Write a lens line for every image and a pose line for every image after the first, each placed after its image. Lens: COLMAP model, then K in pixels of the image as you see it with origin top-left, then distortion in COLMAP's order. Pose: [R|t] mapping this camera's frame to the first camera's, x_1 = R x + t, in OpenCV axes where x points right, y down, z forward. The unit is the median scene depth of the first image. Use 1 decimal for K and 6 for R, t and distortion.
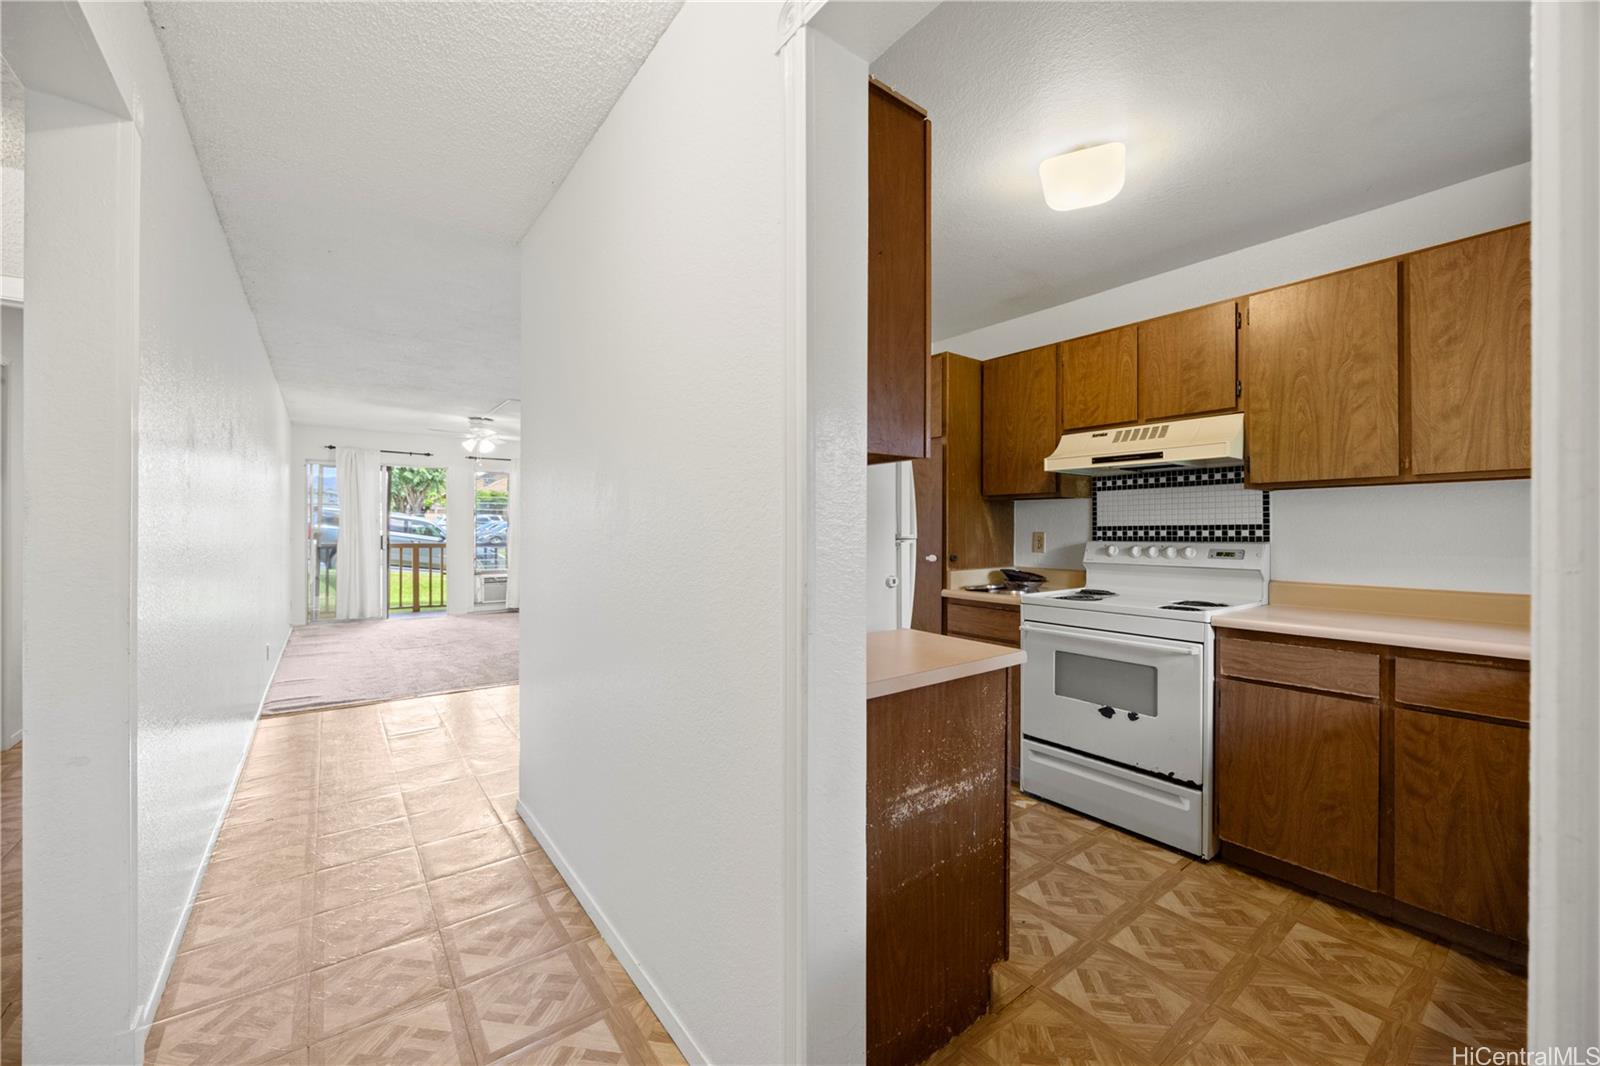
lens RADIAL K [[626.0, 0, 787.7], [0, 626.0, 530.0], [0, 0, 1]] dist [0.000407, -0.001228]
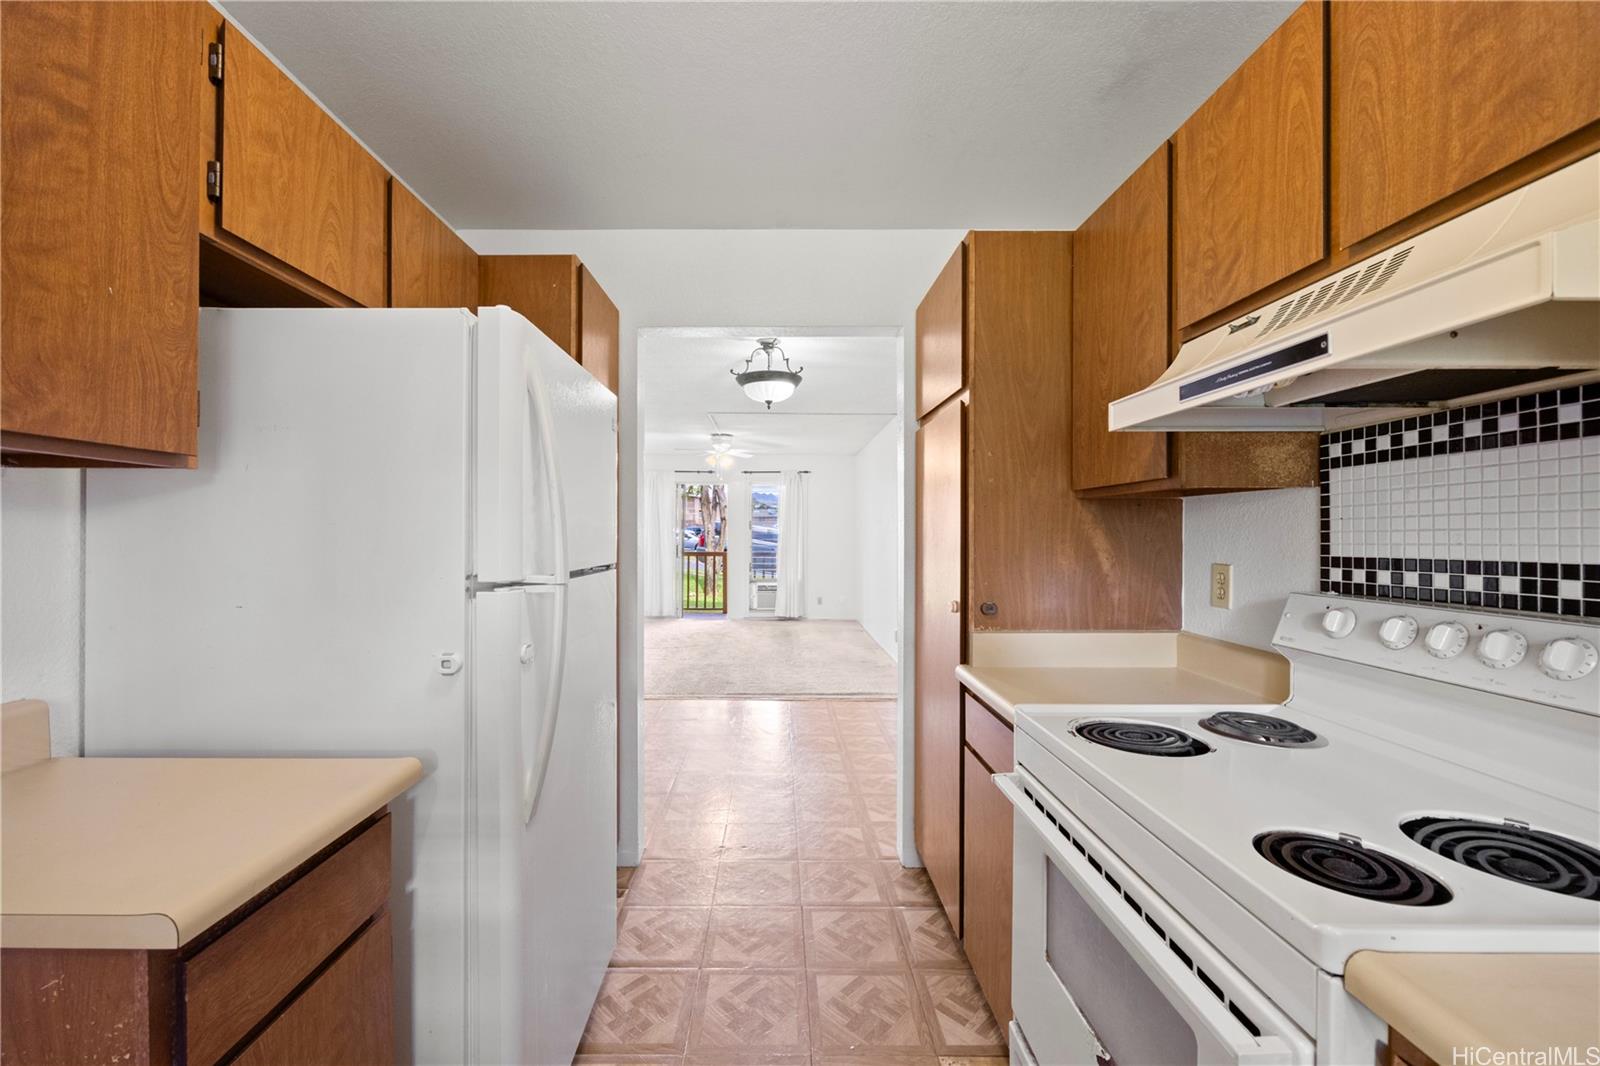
lens RADIAL K [[626.0, 0, 768.2], [0, 626.0, 535.5], [0, 0, 1]] dist [0.000407, -0.001228]
pose [[0.798036, -0.000781, -0.602610, 0.532528], [0.001043, 0.999999, 0.000085, -0.023373], [0.602609, -0.000697, 0.798036, 0.550247]]
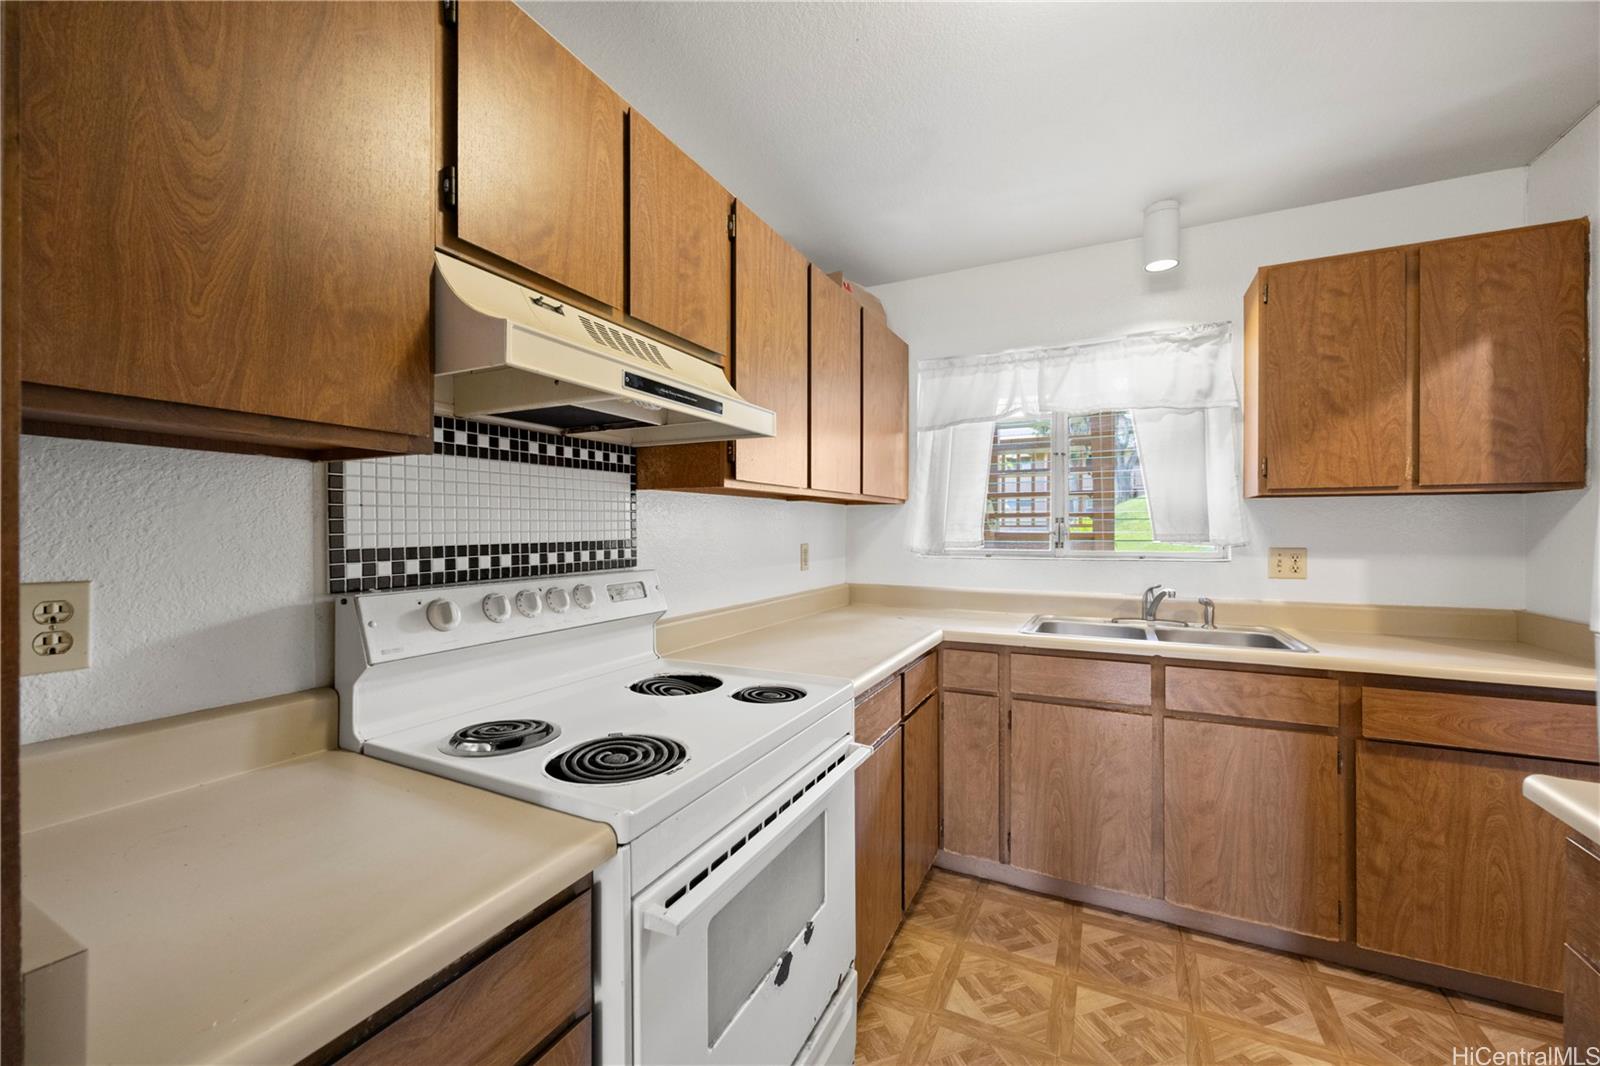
lens RADIAL K [[626.0, 0, 799.4], [0, 626.0, 530.9], [0, 0, 1]] dist [0.000407, -0.001228]
pose [[-0.452276, -0.005647, 0.891860, 0.103428], [-0.000484, 0.999981, 0.006086, -0.021406], [-0.891878, 0.002321, -0.452270, 1.110639]]
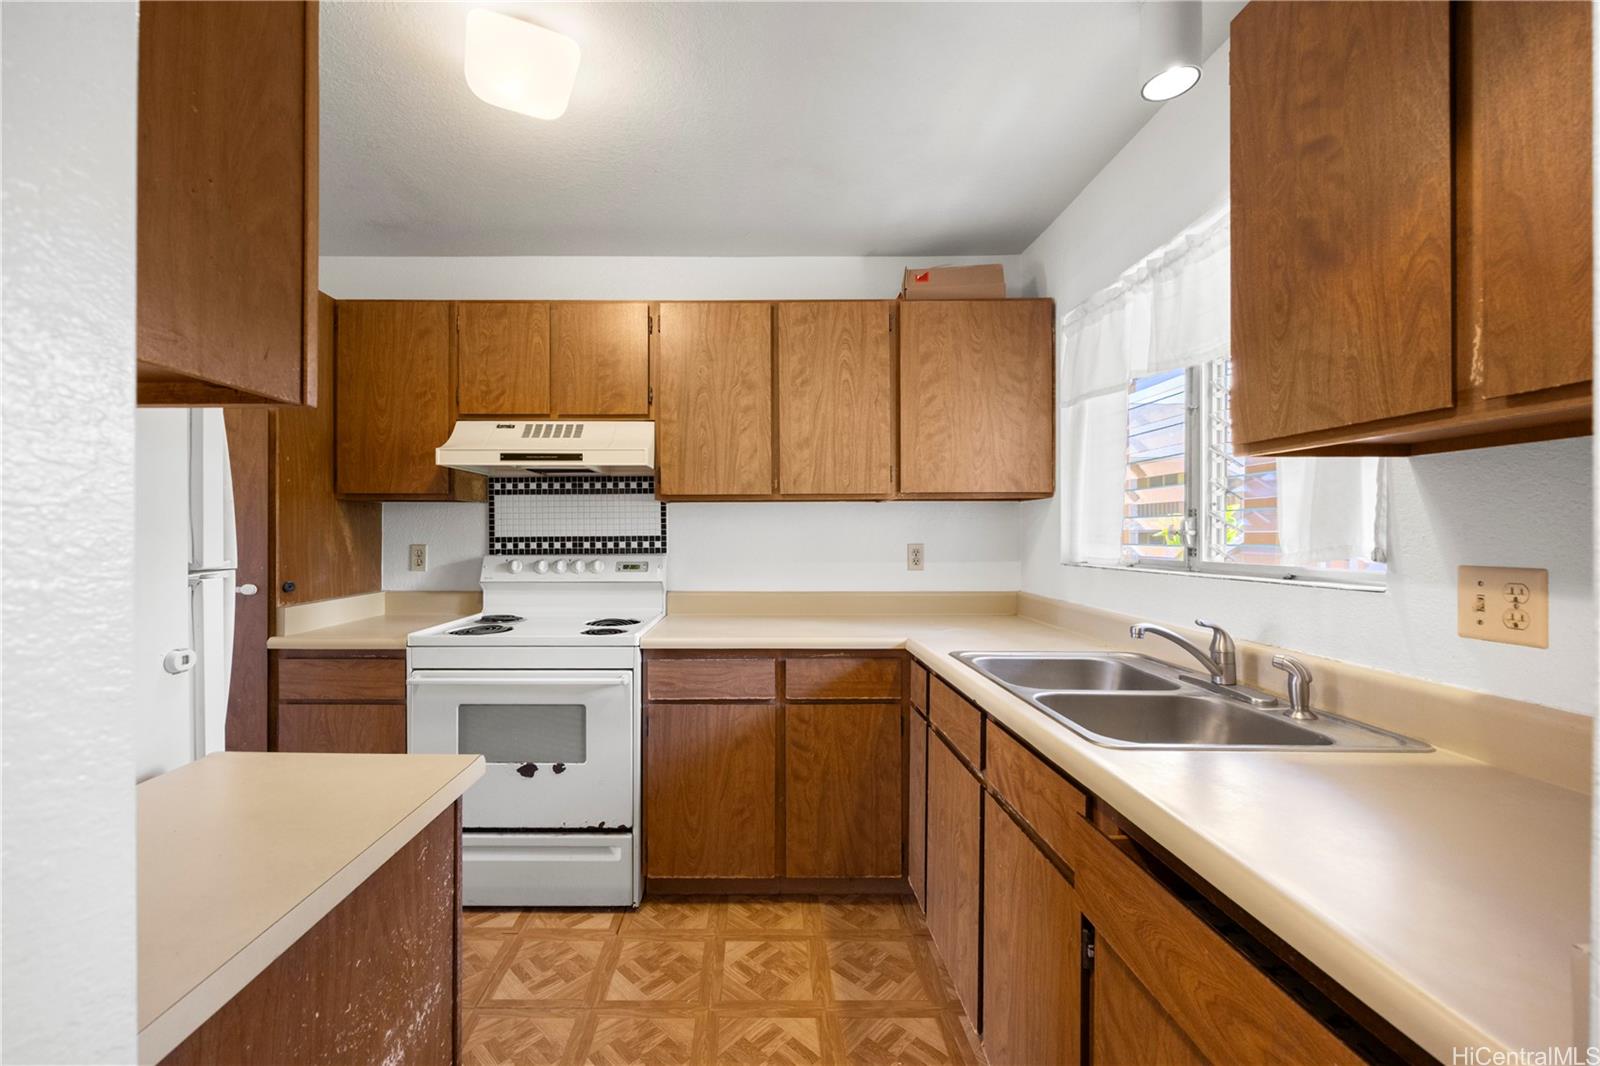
lens RADIAL K [[641.7, 0, 763.6], [0, 641.7, 534.4], [0, 0, 1]] dist [-0.004471, -0.000264]
pose [[0.593087, -0.003341, 0.805131, 0.025587], [0.001339, 0.999994, 0.003164, -0.013975], [-0.805137, -0.000798, 0.593088, 0.249298]]
